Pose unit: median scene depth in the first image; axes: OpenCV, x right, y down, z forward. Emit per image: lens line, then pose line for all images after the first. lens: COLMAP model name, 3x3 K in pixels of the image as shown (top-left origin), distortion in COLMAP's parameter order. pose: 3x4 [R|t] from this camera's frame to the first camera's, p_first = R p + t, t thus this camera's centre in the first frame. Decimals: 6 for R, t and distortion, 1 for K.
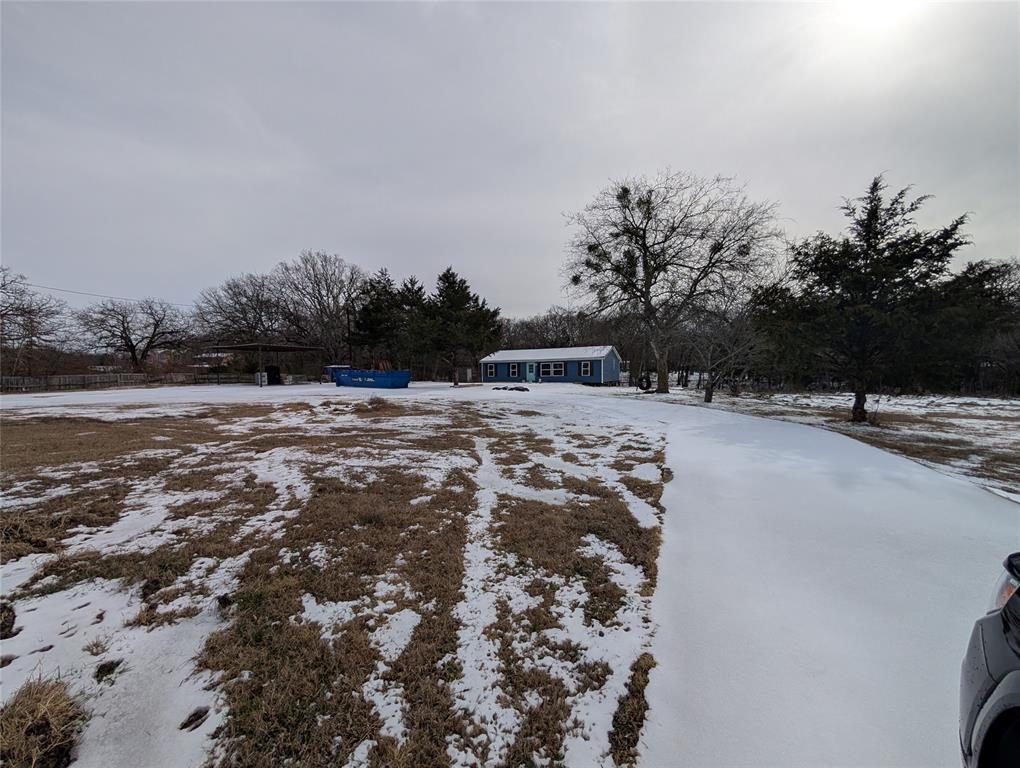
lens RADIAL K [[384.7, 0, 508.9], [0, 384.7, 387.1], [0, 0, 1]] dist [-0.001605, 0.000189]
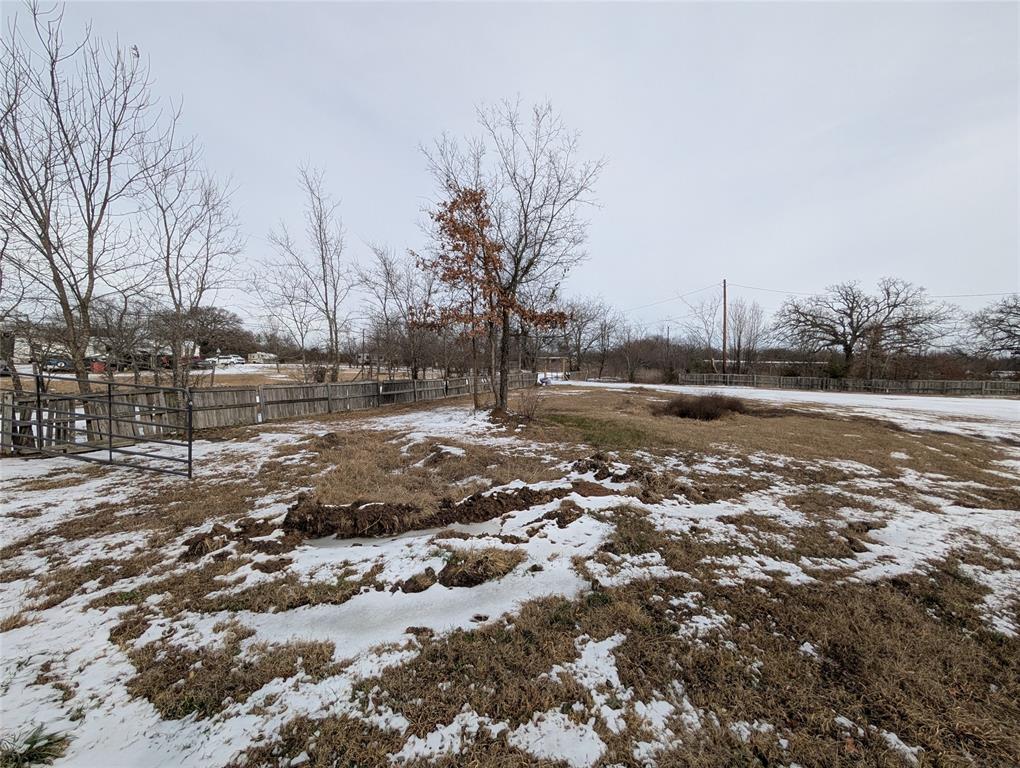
lens RADIAL K [[384.7, 0, 508.9], [0, 384.7, 387.1], [0, 0, 1]] dist [-0.001605, 0.000189]
pose [[-0.173400, 0.054182, -0.983360, 0.044907], [-0.064794, 0.995695, 0.066287, -0.009580], [0.982718, 0.075210, -0.169143, 0.103653]]
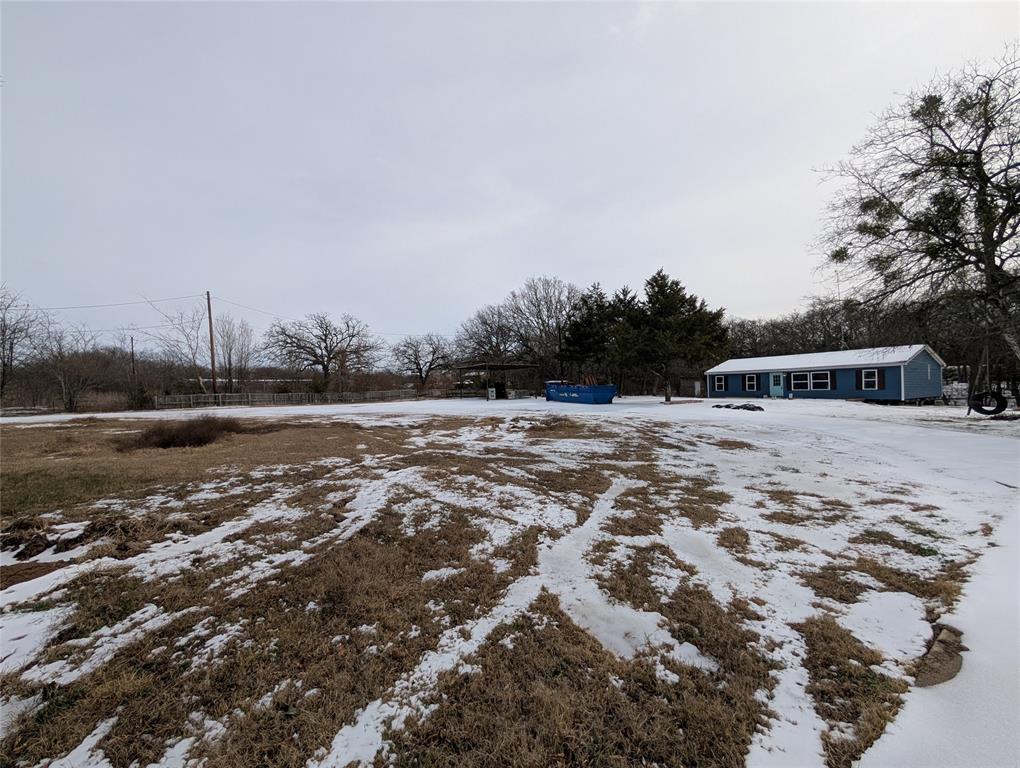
lens RADIAL K [[384.7, 0, 508.9], [0, 384.7, 387.1], [0, 0, 1]] dist [-0.001605, 0.000189]
pose [[0.835859, -0.007678, -0.548890, 0.060820], [-0.011318, 0.999449, -0.031216, -0.008516], [0.548827, 0.032305, 0.835312, 0.096293]]
